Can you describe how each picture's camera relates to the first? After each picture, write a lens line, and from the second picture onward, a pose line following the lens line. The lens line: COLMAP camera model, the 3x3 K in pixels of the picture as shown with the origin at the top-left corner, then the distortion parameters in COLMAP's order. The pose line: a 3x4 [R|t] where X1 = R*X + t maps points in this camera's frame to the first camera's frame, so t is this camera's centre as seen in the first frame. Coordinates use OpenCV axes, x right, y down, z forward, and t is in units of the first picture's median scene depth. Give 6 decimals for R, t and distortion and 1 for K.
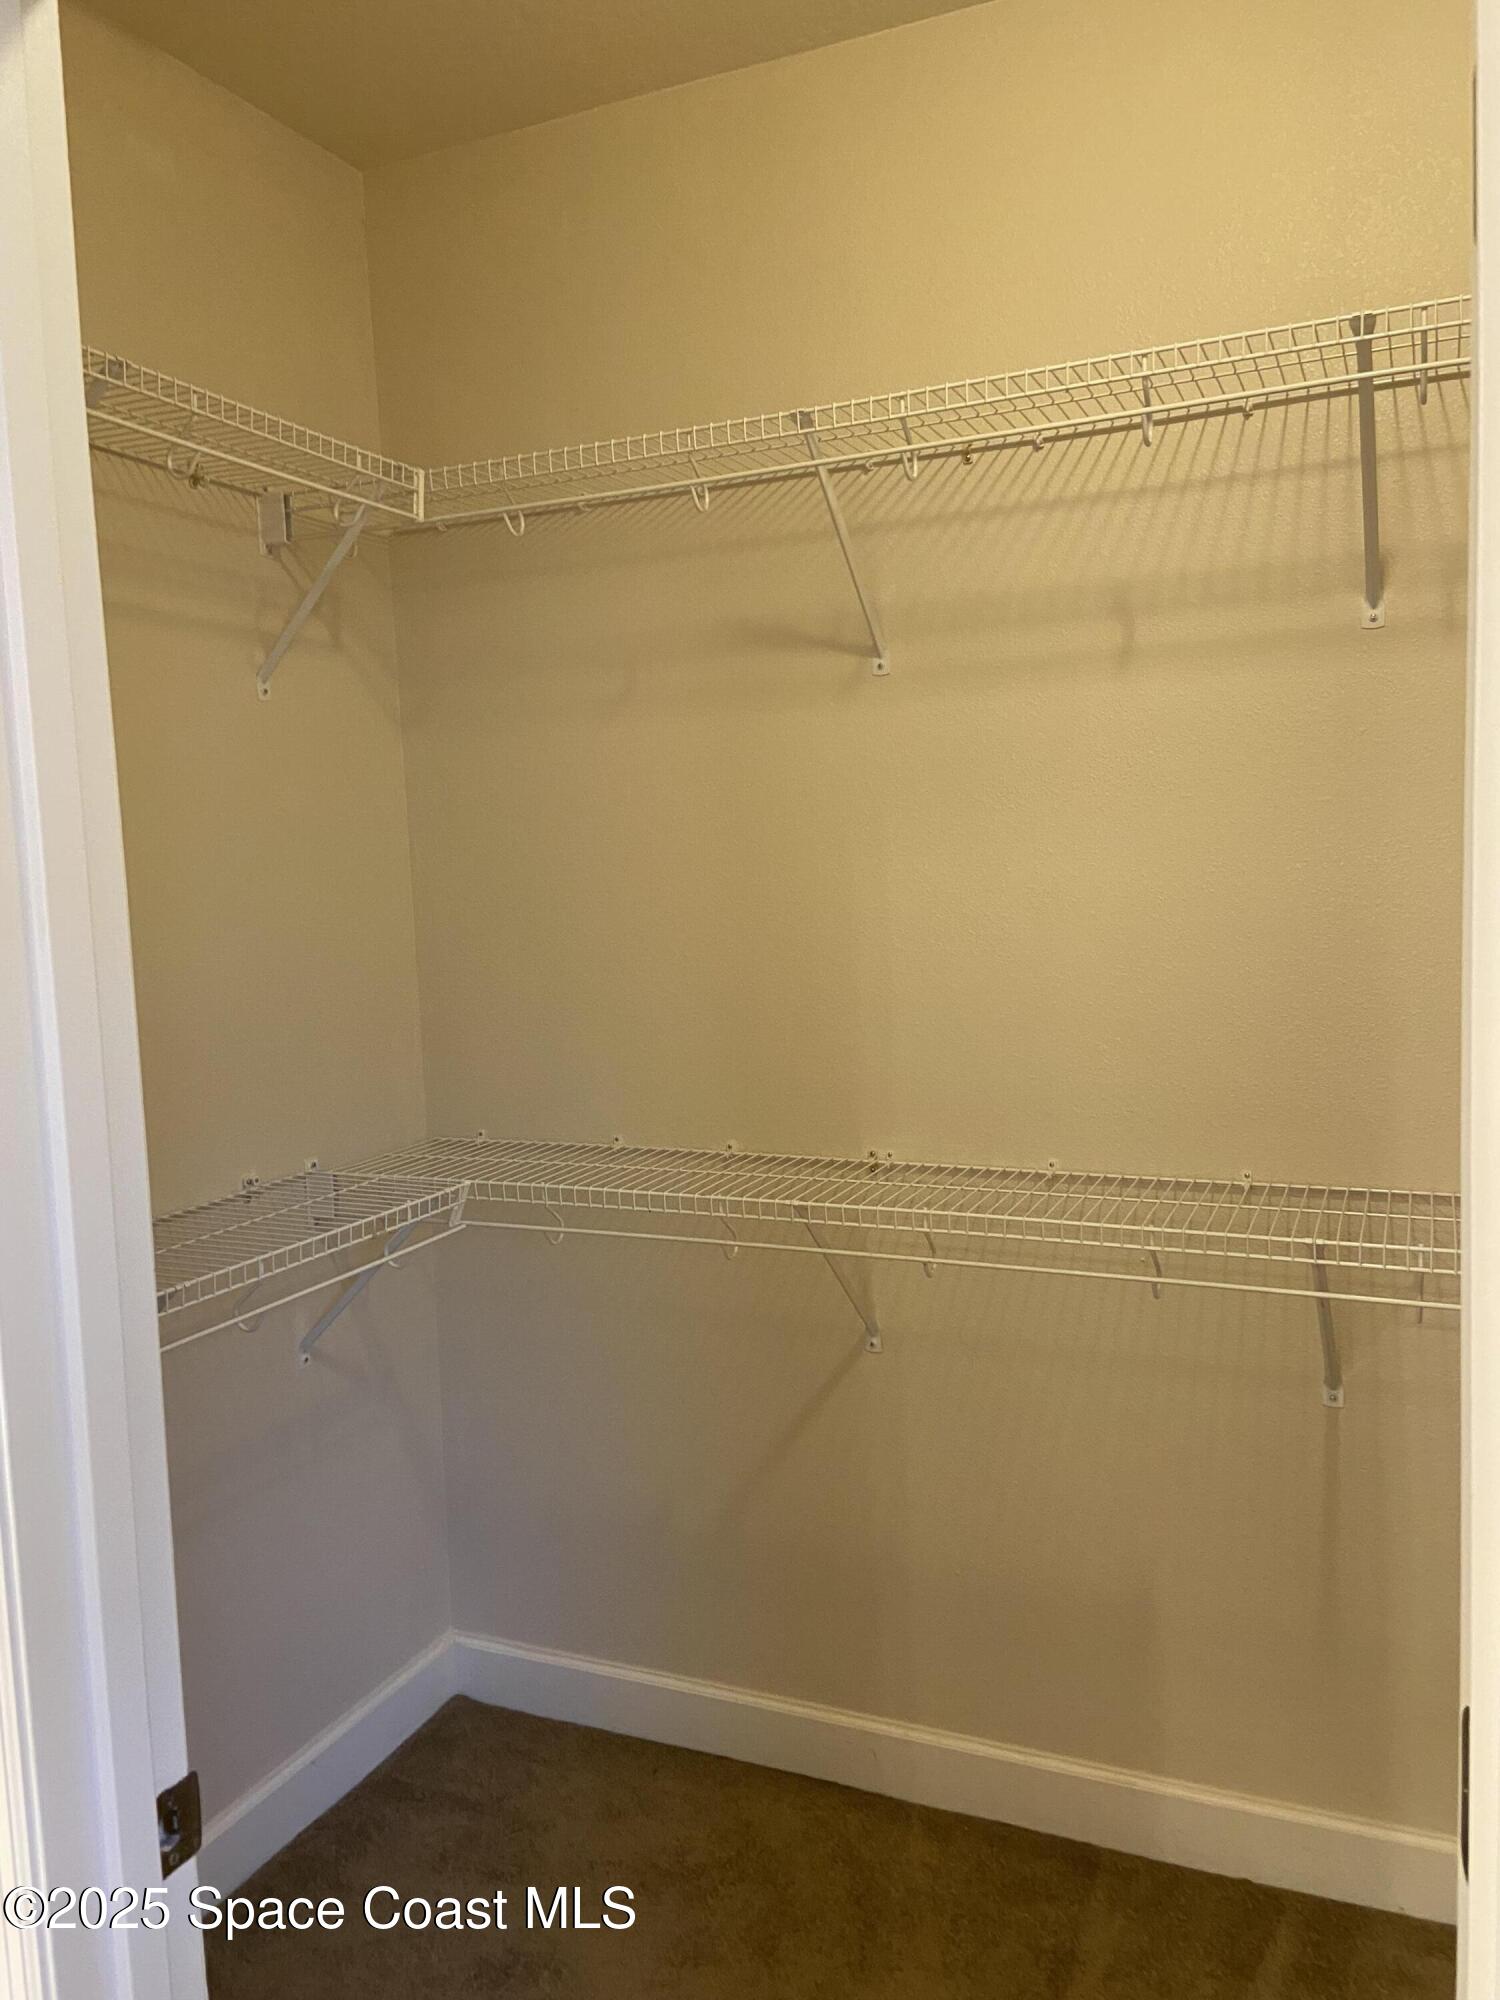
lens RADIAL K [[1531.0, 0, 749.7], [0, 1531.0, 1004.4], [0, 0, 1]] dist [-0.000815, -0.006342]
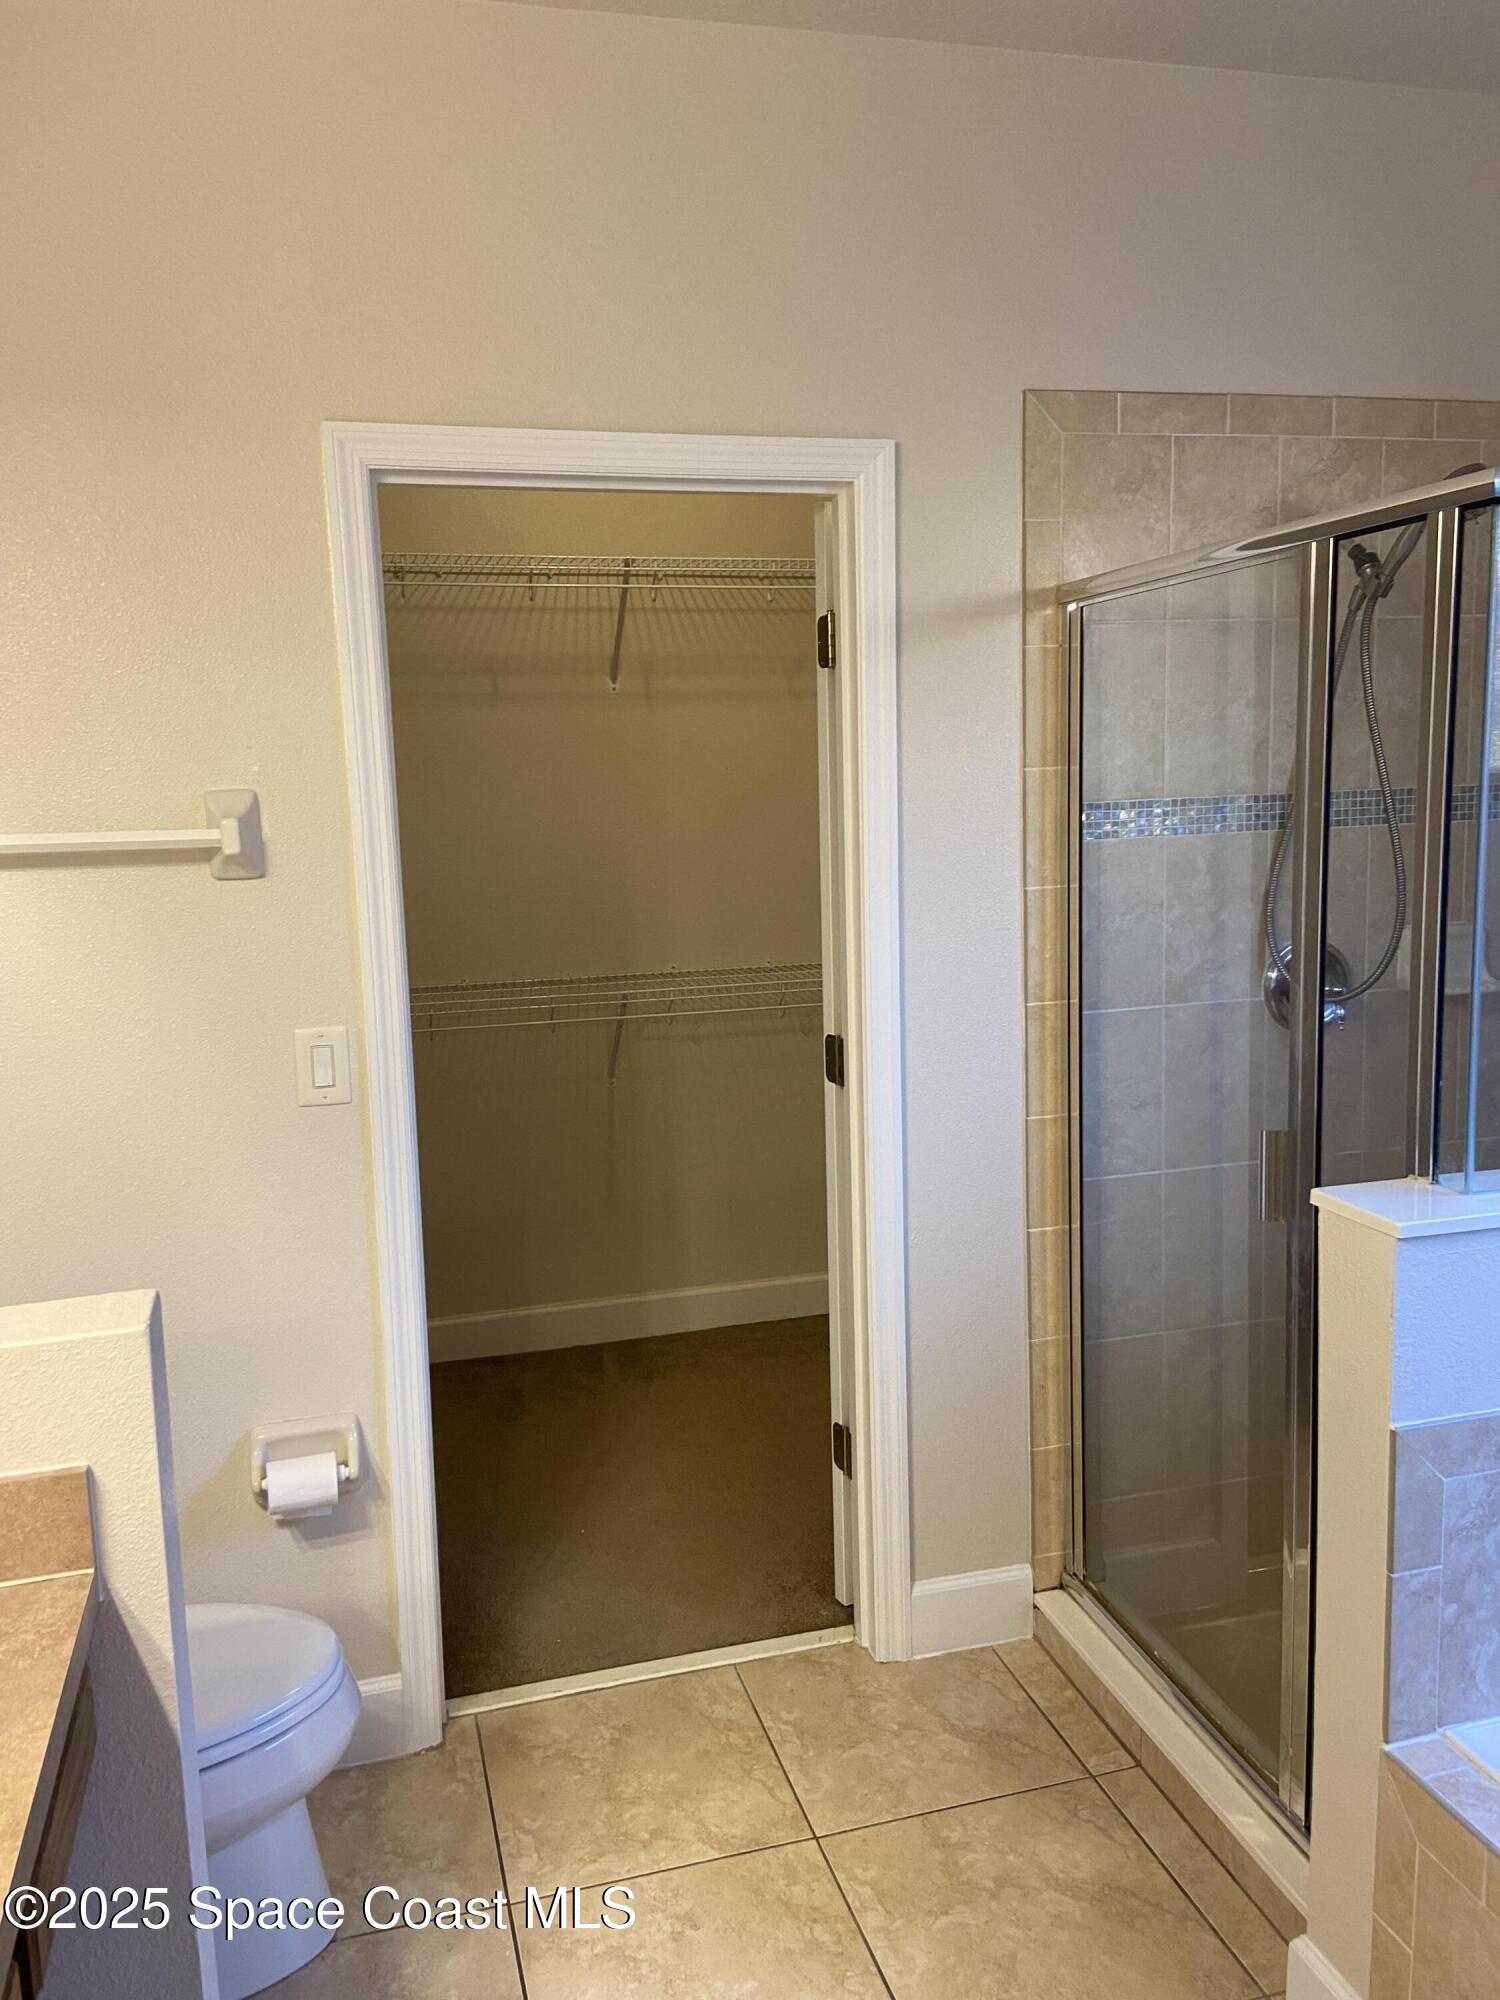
lens RADIAL K [[1531.0, 0, 749.4], [0, 1531.0, 998.9], [0, 0, 1]] dist [-0.000815, -0.006342]
pose [[0.751434, -0.062162, 0.656874, -0.776647], [0.045266, 0.998063, 0.042668, 0.072210], [-0.658254, -0.002328, 0.752793, -0.604290]]
